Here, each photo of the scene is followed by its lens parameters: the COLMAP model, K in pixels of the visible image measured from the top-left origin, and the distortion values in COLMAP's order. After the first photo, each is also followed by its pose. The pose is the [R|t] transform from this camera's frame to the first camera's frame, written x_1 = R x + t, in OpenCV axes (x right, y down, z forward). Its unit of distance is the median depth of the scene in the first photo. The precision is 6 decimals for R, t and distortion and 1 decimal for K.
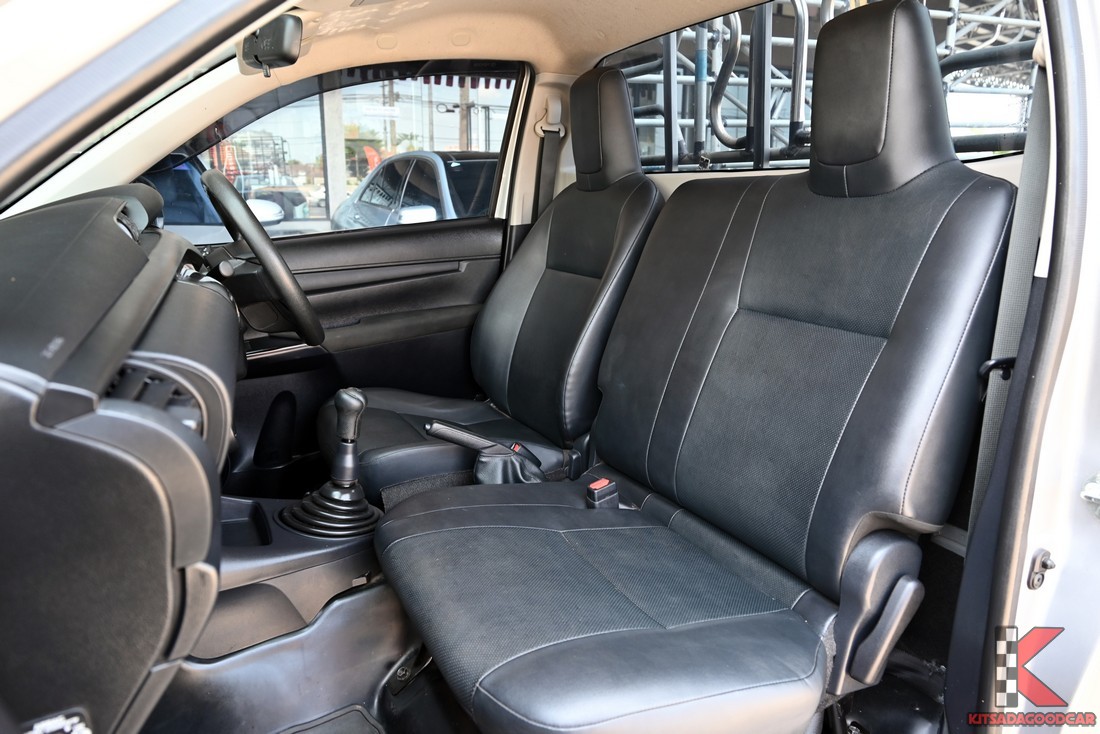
lens RADIAL K [[742.4, 0, 550.0], [0, 742.4, 367.0], [0, 0, 1]] dist [0.008447, 0.001712]
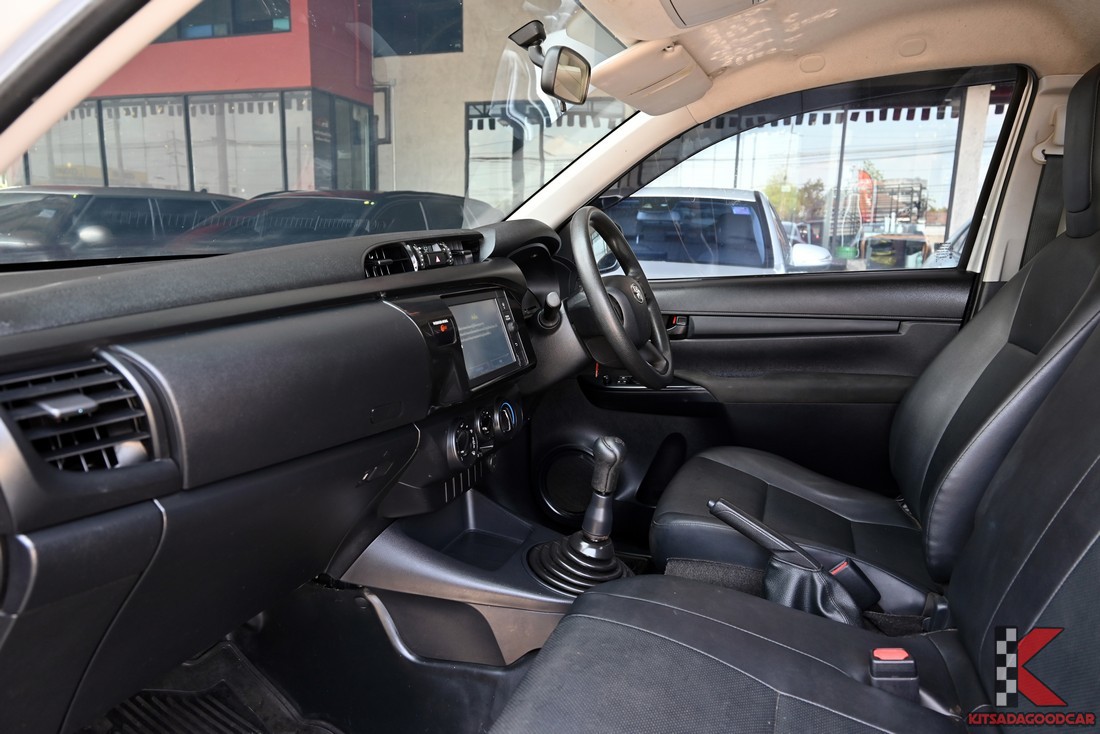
lens RADIAL K [[742.4, 0, 550.0], [0, 742.4, 367.0], [0, 0, 1]] dist [0.008447, 0.001712]
pose [[0.698062, 0.146421, -0.700907, 0.242522], [-0.189331, 0.981774, 0.016532, -0.045364], [0.690553, 0.121163, 0.713061, 0.217554]]
